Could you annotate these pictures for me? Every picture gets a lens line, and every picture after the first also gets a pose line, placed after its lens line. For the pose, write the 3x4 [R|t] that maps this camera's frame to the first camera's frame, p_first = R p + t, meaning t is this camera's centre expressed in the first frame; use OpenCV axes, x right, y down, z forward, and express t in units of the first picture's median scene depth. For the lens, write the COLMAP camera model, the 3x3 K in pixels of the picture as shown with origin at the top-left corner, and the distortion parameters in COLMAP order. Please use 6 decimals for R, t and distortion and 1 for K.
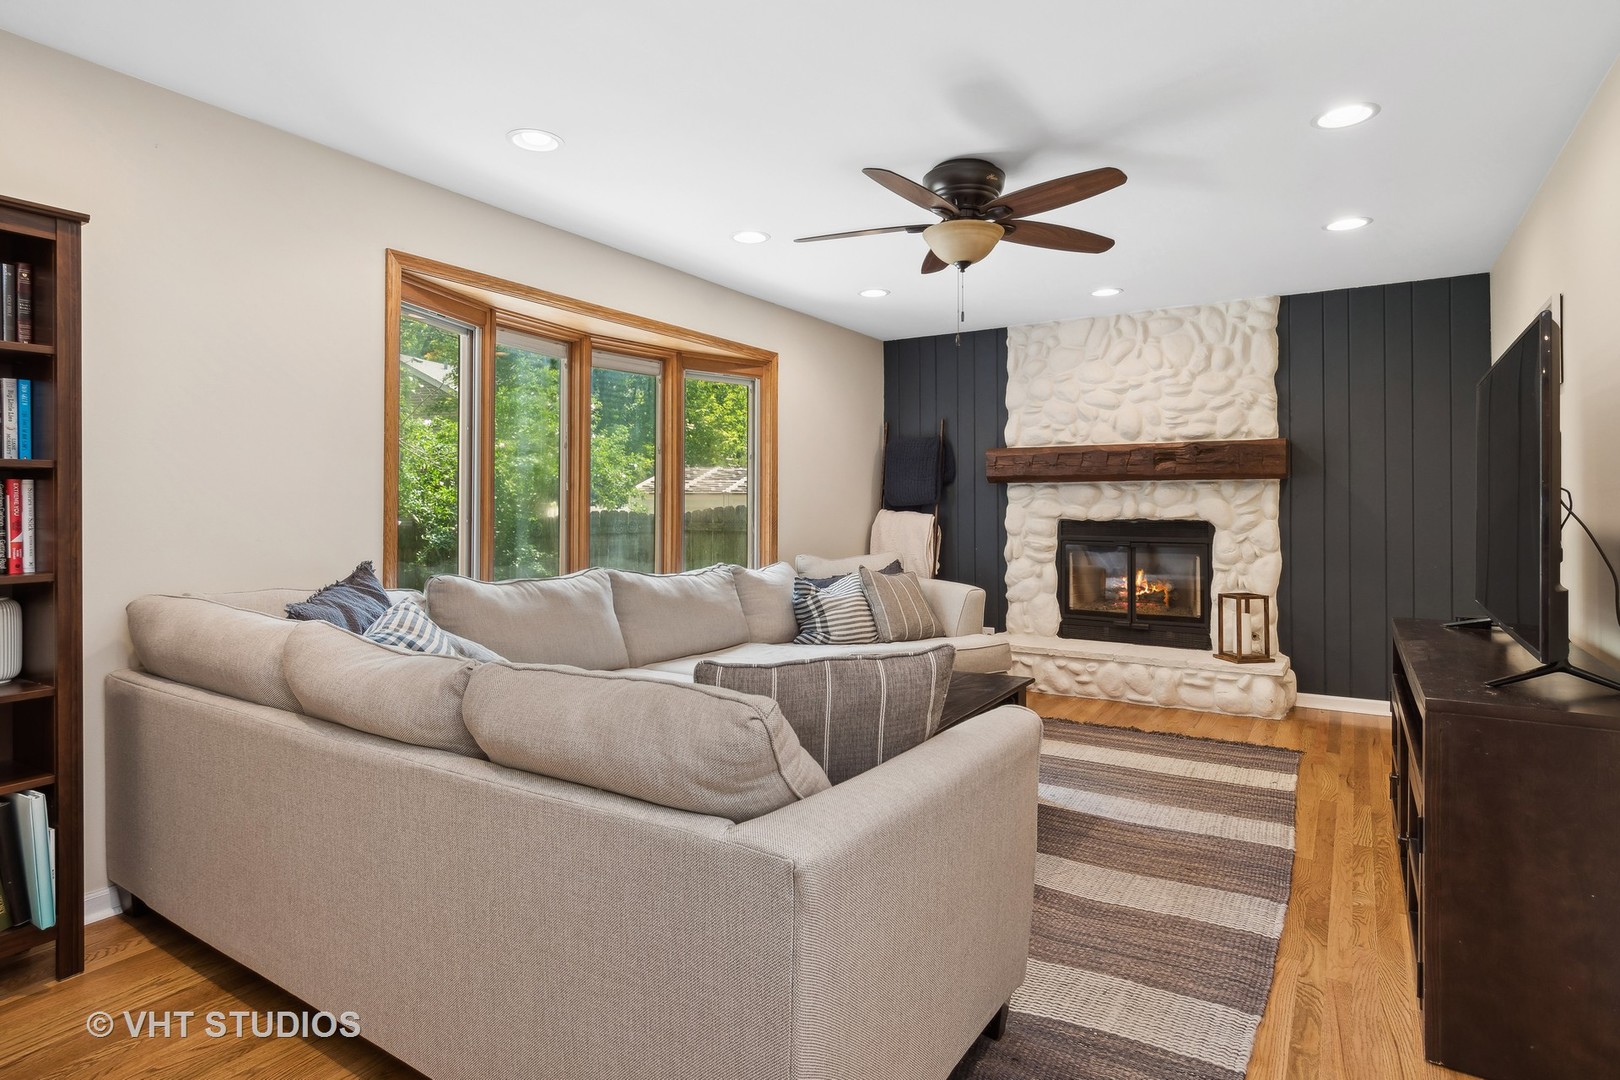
lens RADIAL K [[865.0, 0, 809.5], [0, 865.0, 483.1], [0, 0, 1]] dist [-0.000020, -0.000459]
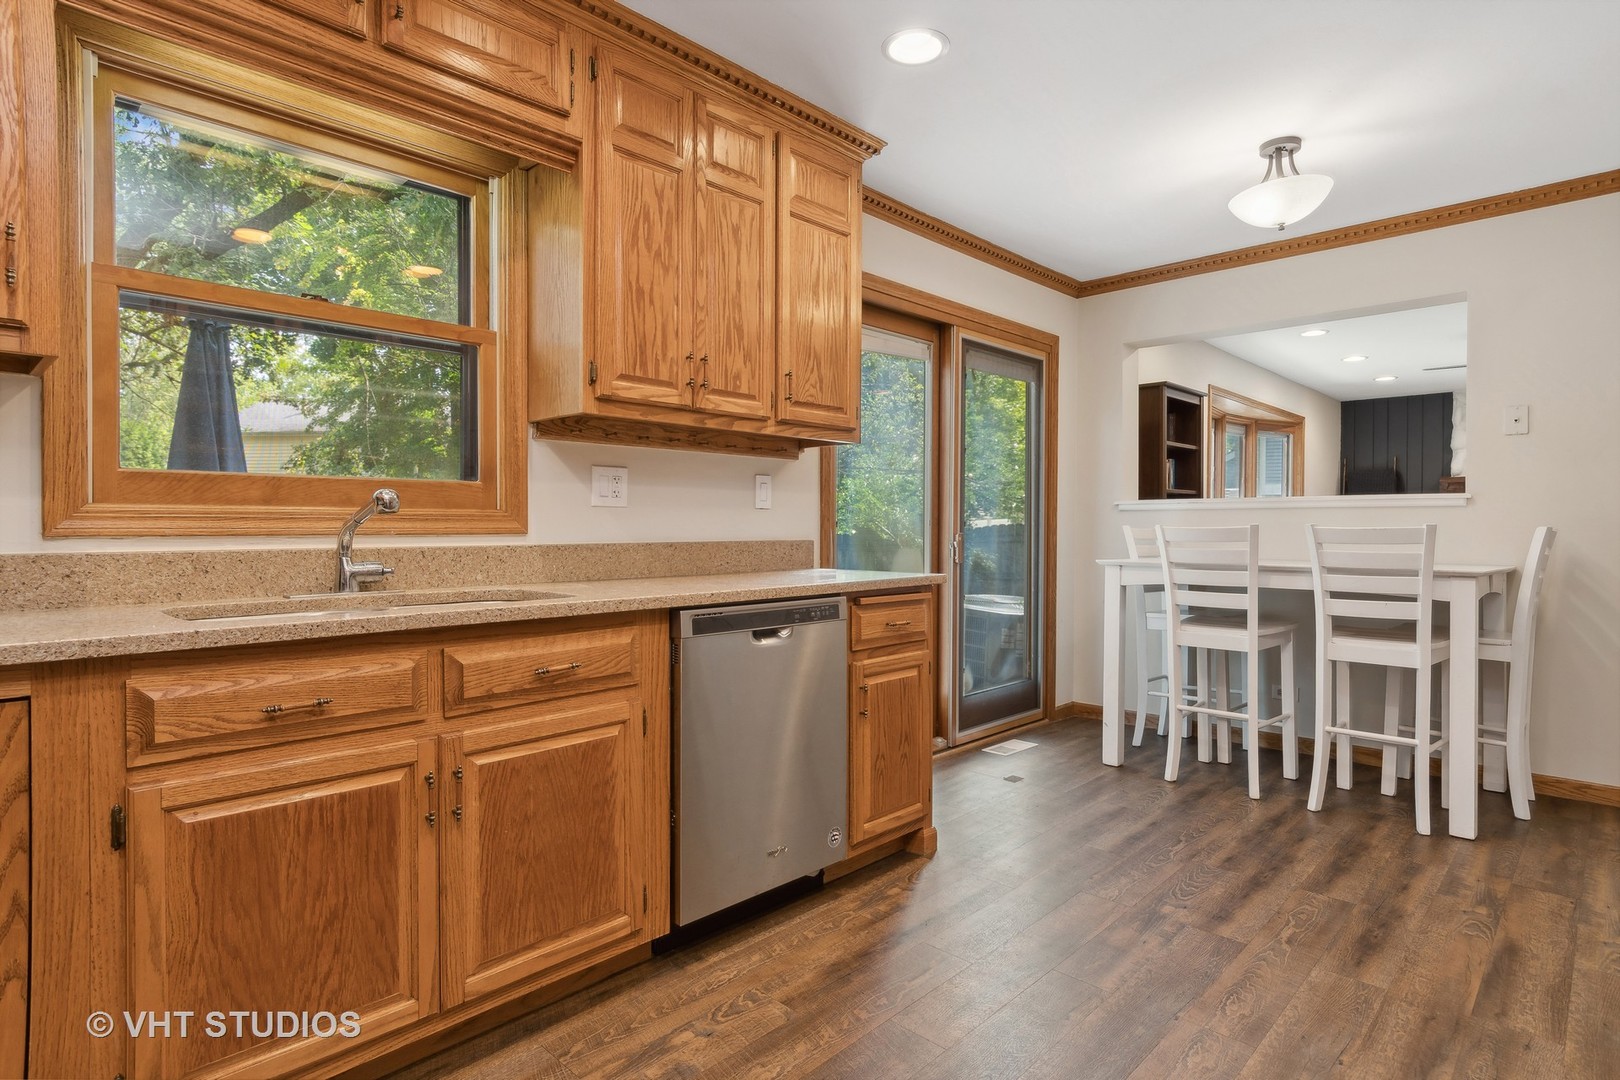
lens RADIAL K [[871.6, 0, 810.0], [0, 871.6, 540.0], [0, 0, 1]] dist [0.019232, -0.022827]
pose [[0.981703, 0.003519, -0.190386, -0.602991], [0.003745, 0.999279, 0.037779, 0.003727], [0.190382, -0.037801, 0.980982, -0.692423]]
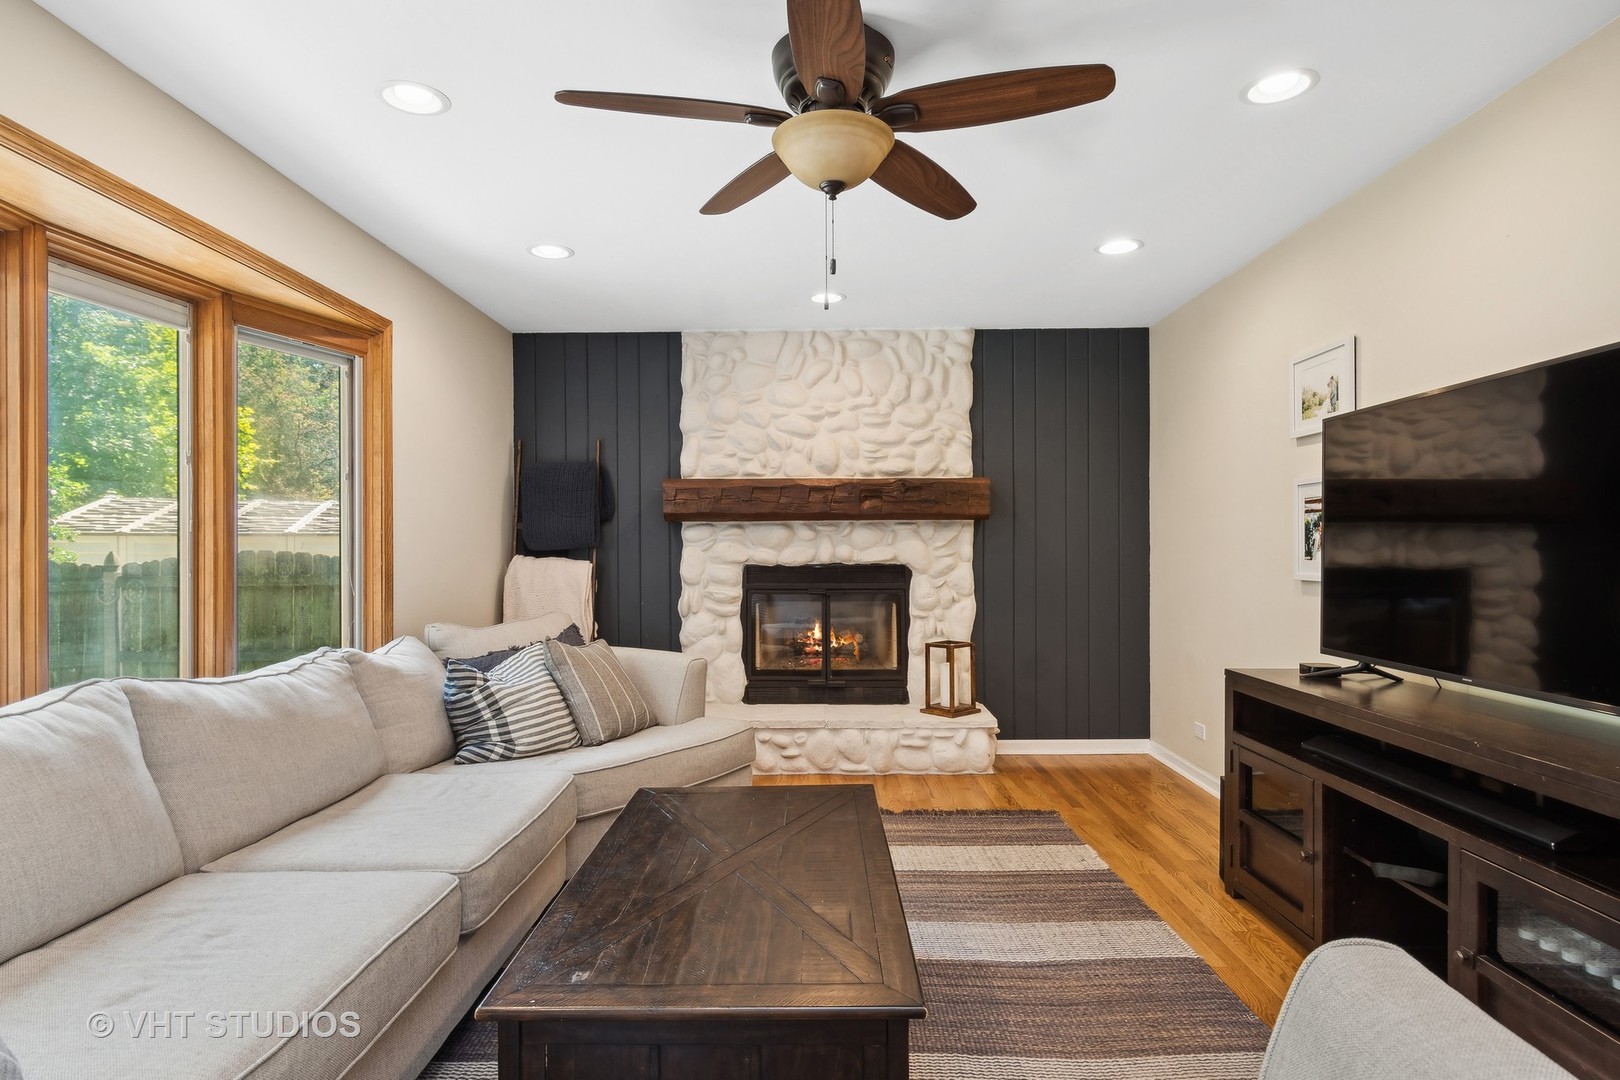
lens RADIAL K [[871.6, 0, 810.0], [0, 871.6, 540.0], [0, 0, 1]] dist [0.019232, -0.022827]
pose [[0.853461, -0.000494, 0.521156, -0.112881], [-0.008345, 0.999858, 0.014615, 0.004720], [-0.521089, -0.016823, 0.853336, 0.259429]]
